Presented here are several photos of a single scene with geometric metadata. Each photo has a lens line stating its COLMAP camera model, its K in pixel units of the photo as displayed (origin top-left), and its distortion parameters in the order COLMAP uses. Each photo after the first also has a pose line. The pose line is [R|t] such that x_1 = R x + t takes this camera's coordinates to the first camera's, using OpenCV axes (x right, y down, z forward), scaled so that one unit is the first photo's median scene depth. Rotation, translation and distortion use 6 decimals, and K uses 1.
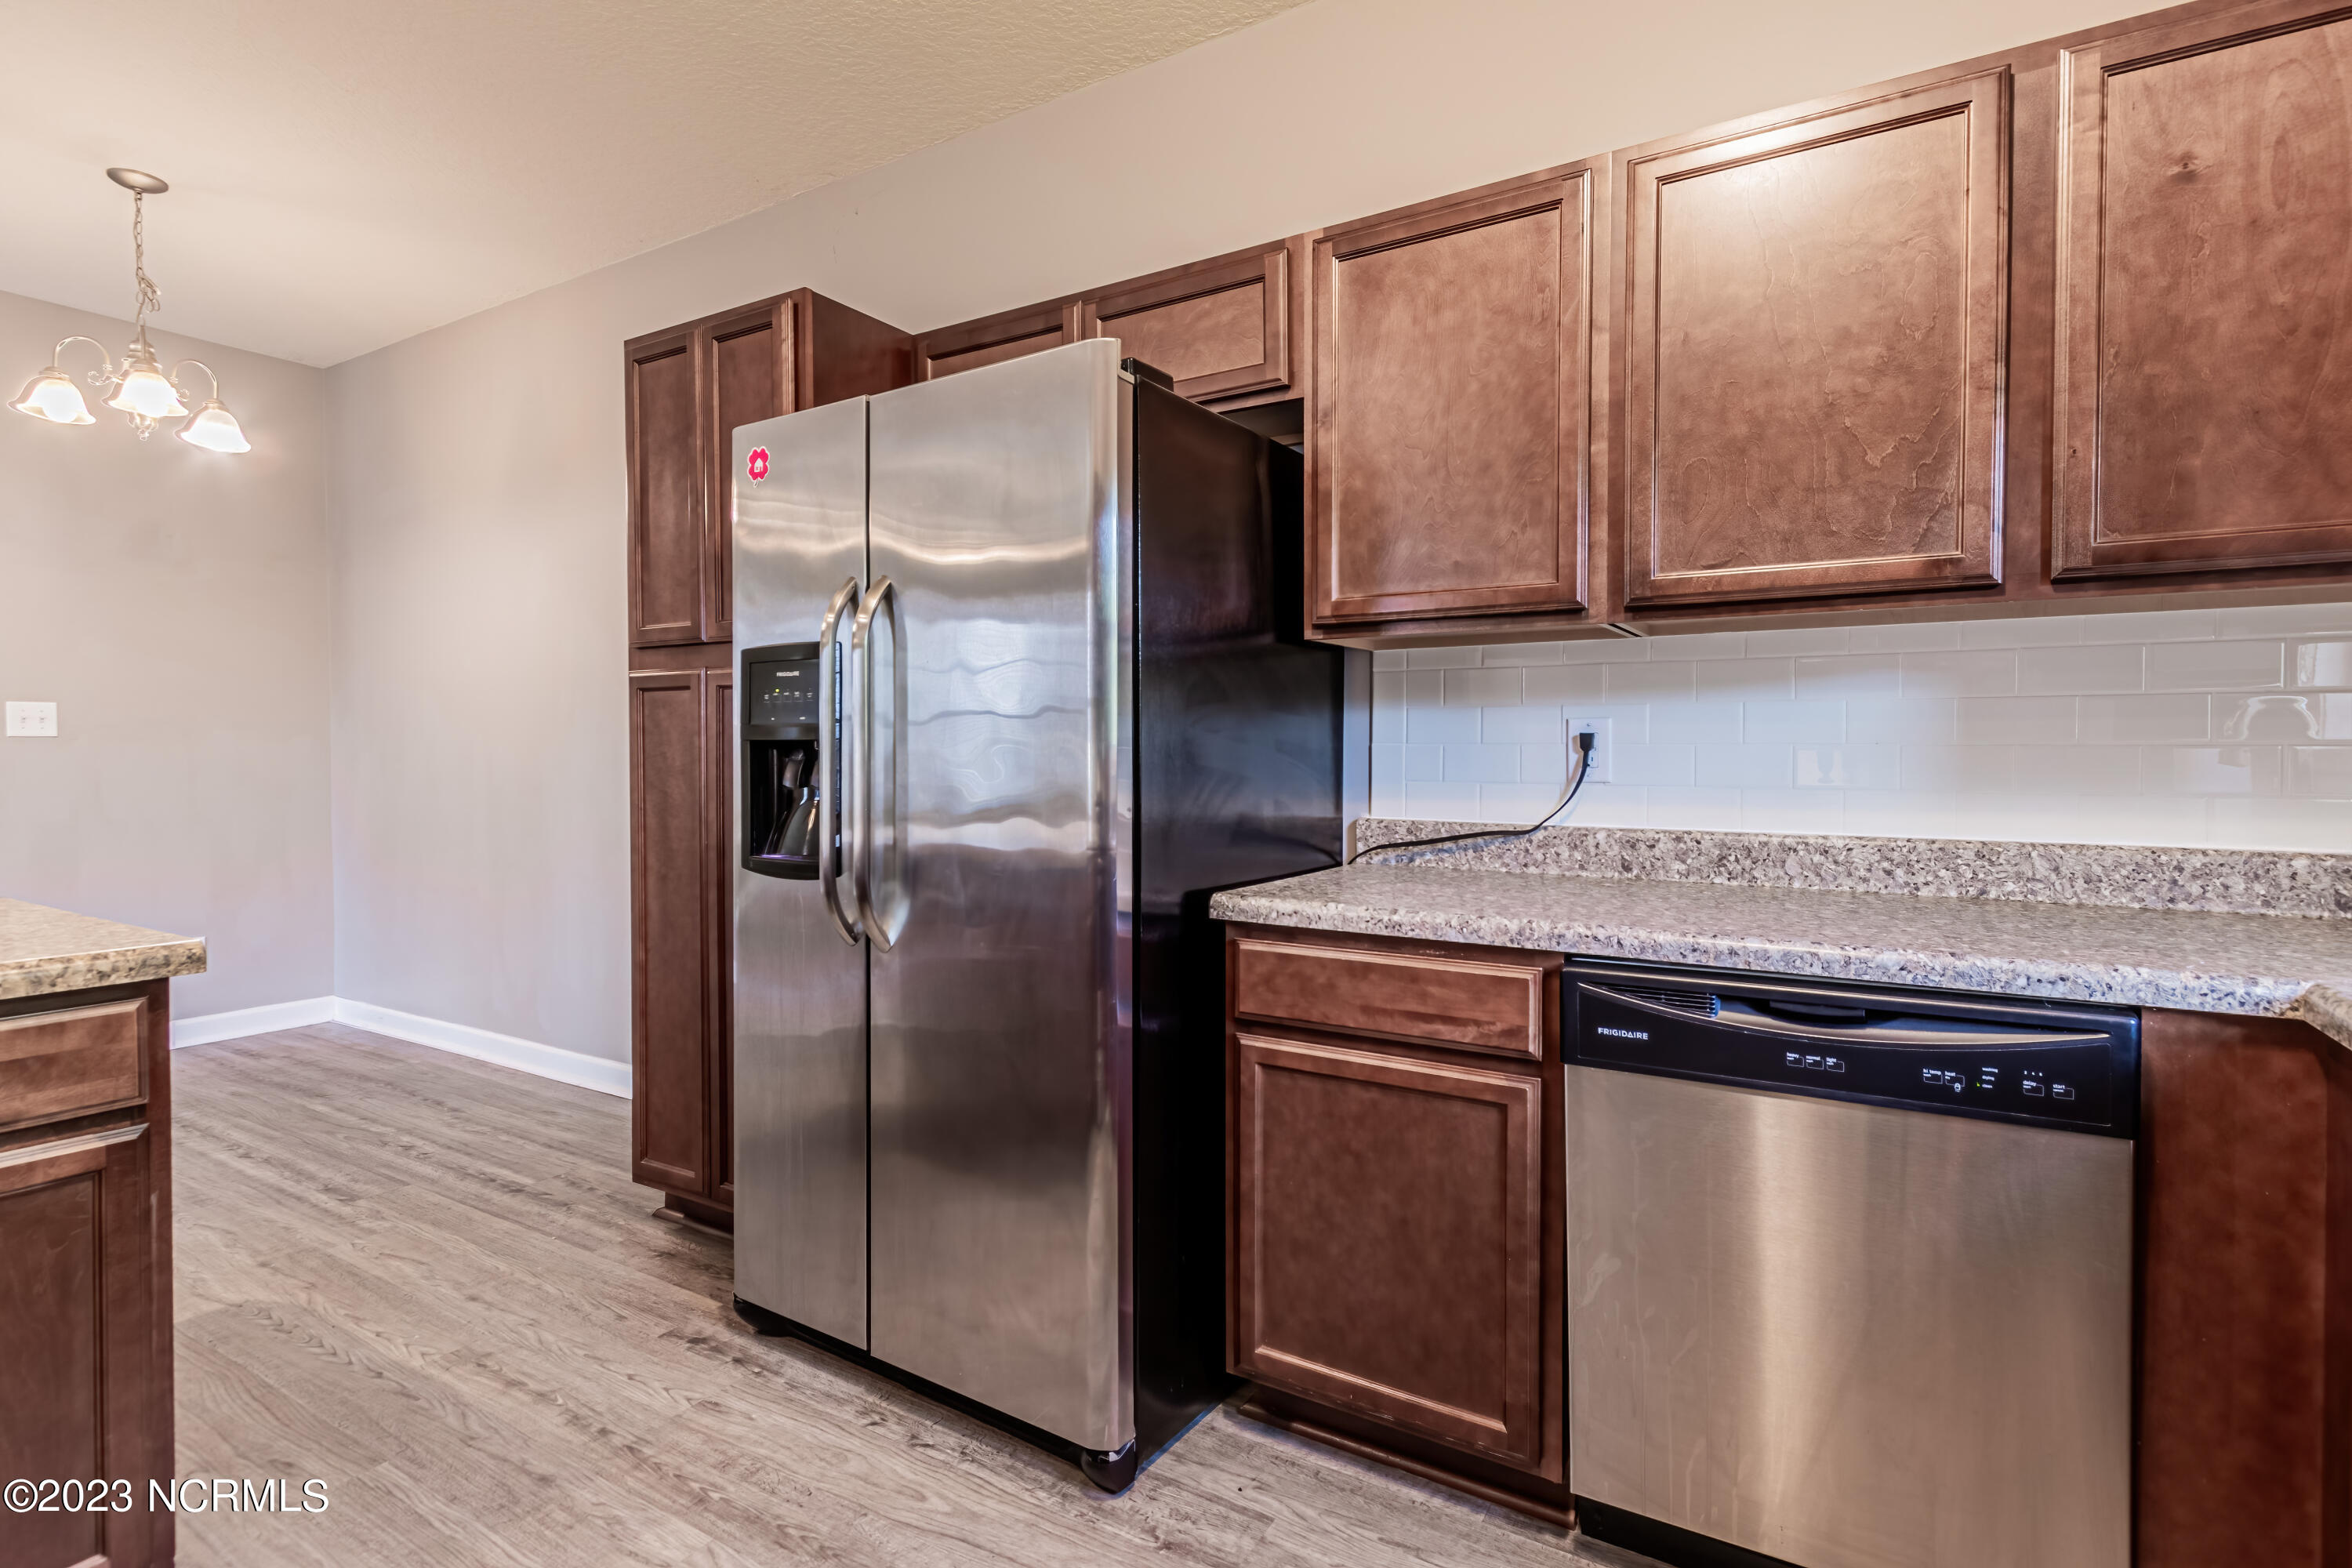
lens RADIAL K [[1061.7, 0, 1197.7], [0, 1061.7, 793.3], [0, 0, 1]] dist [0.000647, 0.000587]
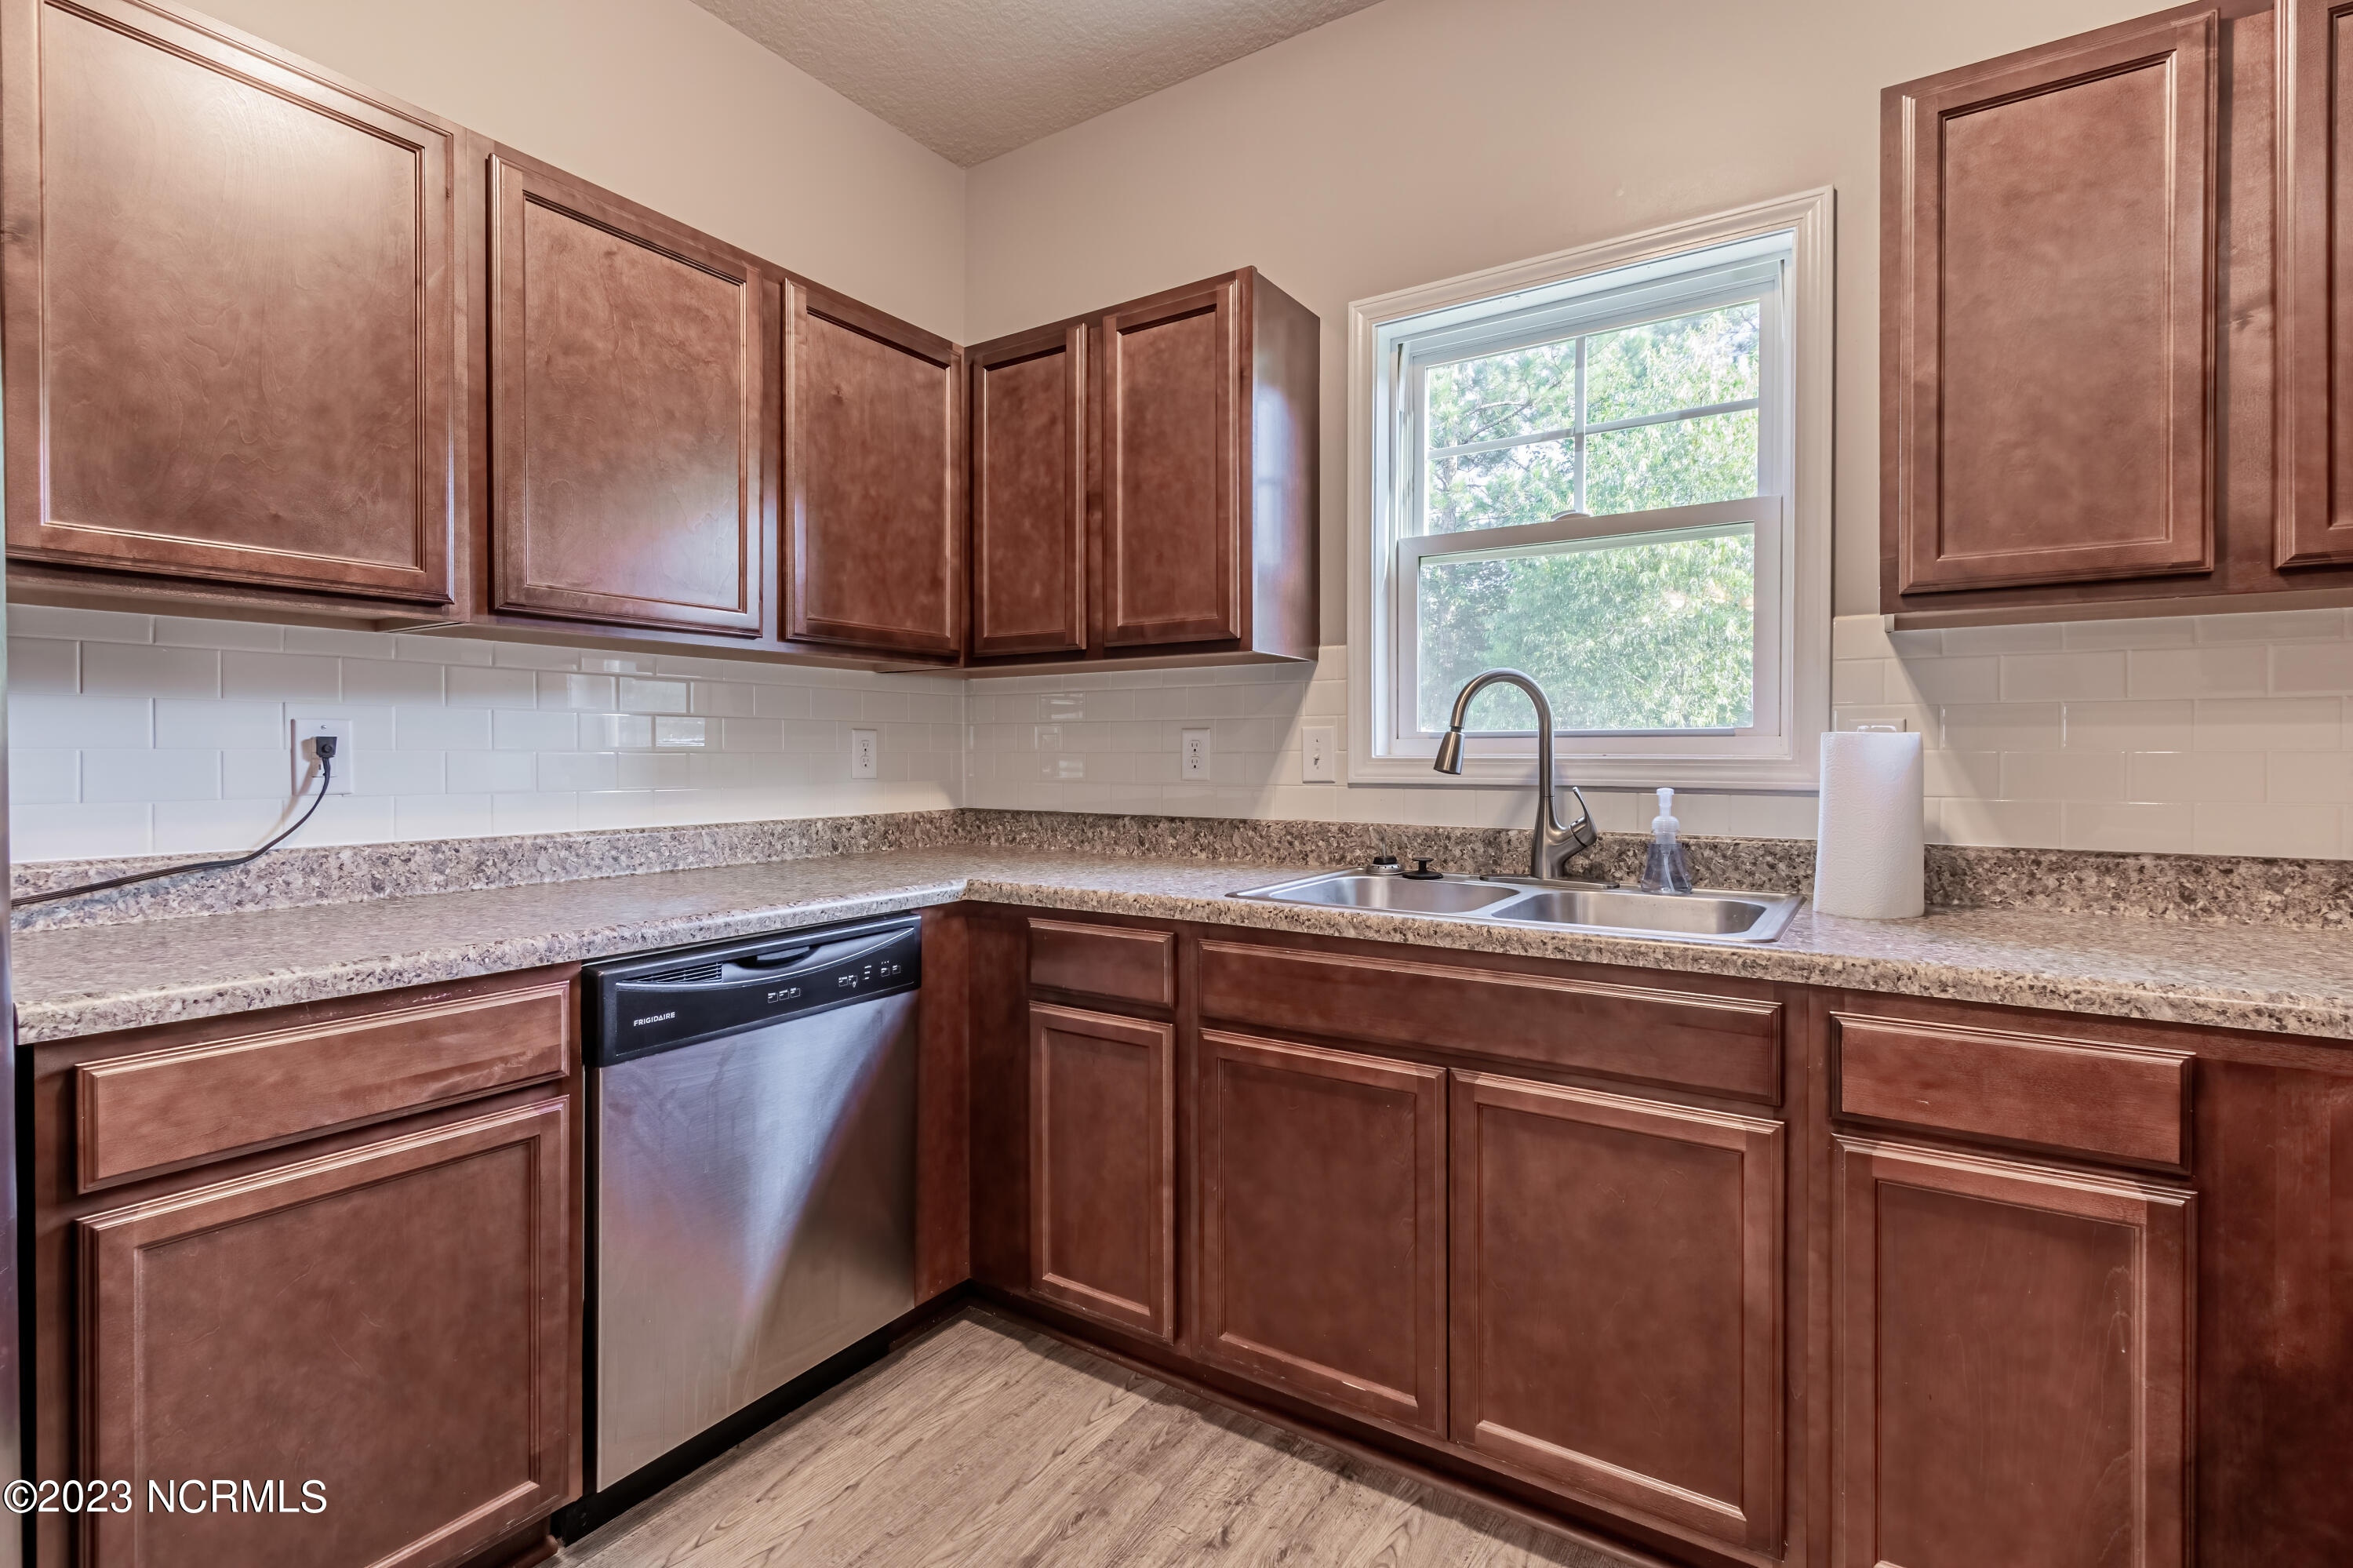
lens RADIAL K [[1120.4, 0, 1177.2], [0, 1120.4, 762.9], [0, 0, 1]] dist [0.006081, -0.001270]
pose [[0.057484, -0.009125, 0.998305, -0.570728], [0.040911, 0.999140, 0.006777, -0.015816], [-0.997508, 0.040452, 0.057808, 0.317286]]
